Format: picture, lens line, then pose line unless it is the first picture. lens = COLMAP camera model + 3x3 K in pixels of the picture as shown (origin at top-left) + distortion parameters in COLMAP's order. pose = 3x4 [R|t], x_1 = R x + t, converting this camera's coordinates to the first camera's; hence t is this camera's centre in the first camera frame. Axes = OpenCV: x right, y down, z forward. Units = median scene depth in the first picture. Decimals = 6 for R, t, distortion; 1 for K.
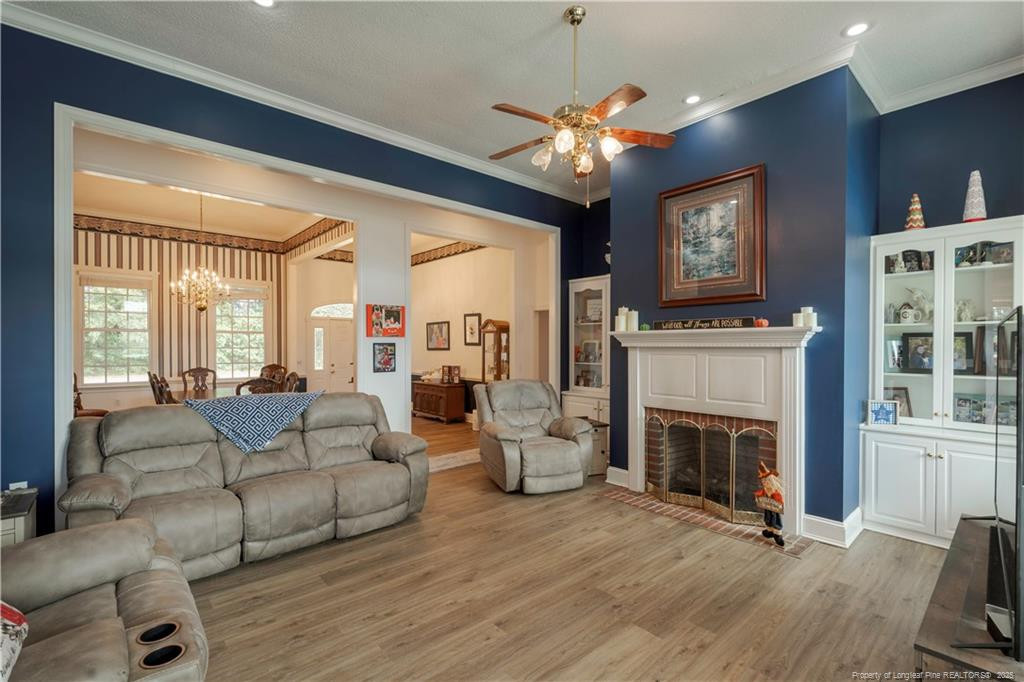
lens RADIAL K [[461.5, 0, 507.1], [0, 461.5, 347.0], [0, 0, 1]] dist [0.001349, 0.000422]
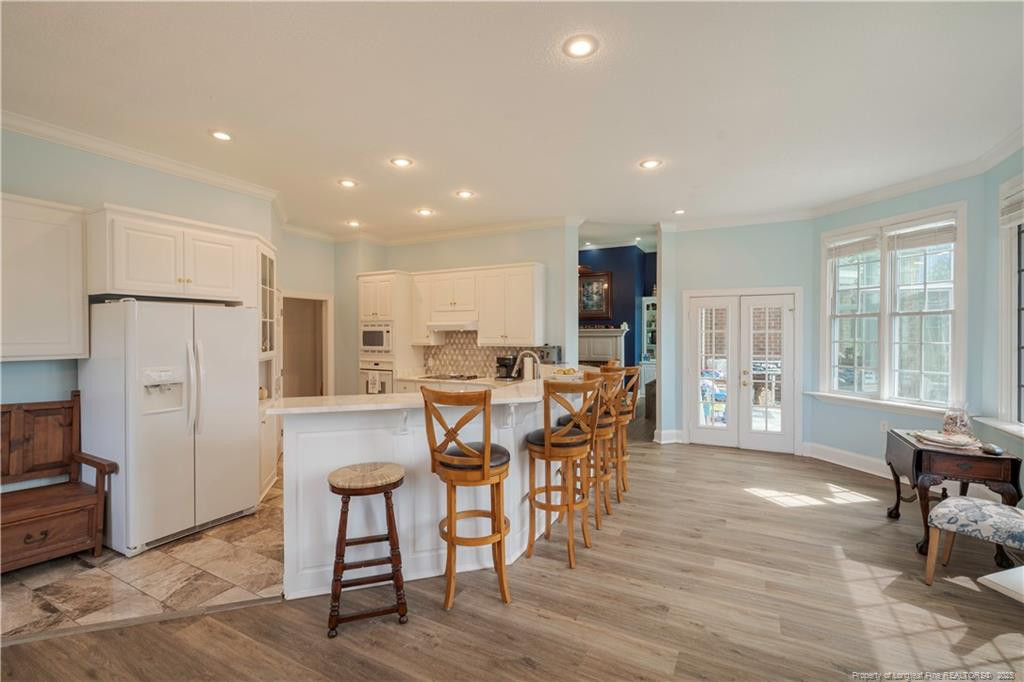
lens RADIAL K [[461.5, 0, 512.6], [0, 461.5, 338.0], [0, 0, 1]] dist [0.001349, 0.000422]
pose [[0.932795, -0.004834, 0.360376, -1.043660], [0.002512, 0.999973, 0.006910, -0.006346], [-0.360399, -0.005541, 0.932782, -1.443355]]
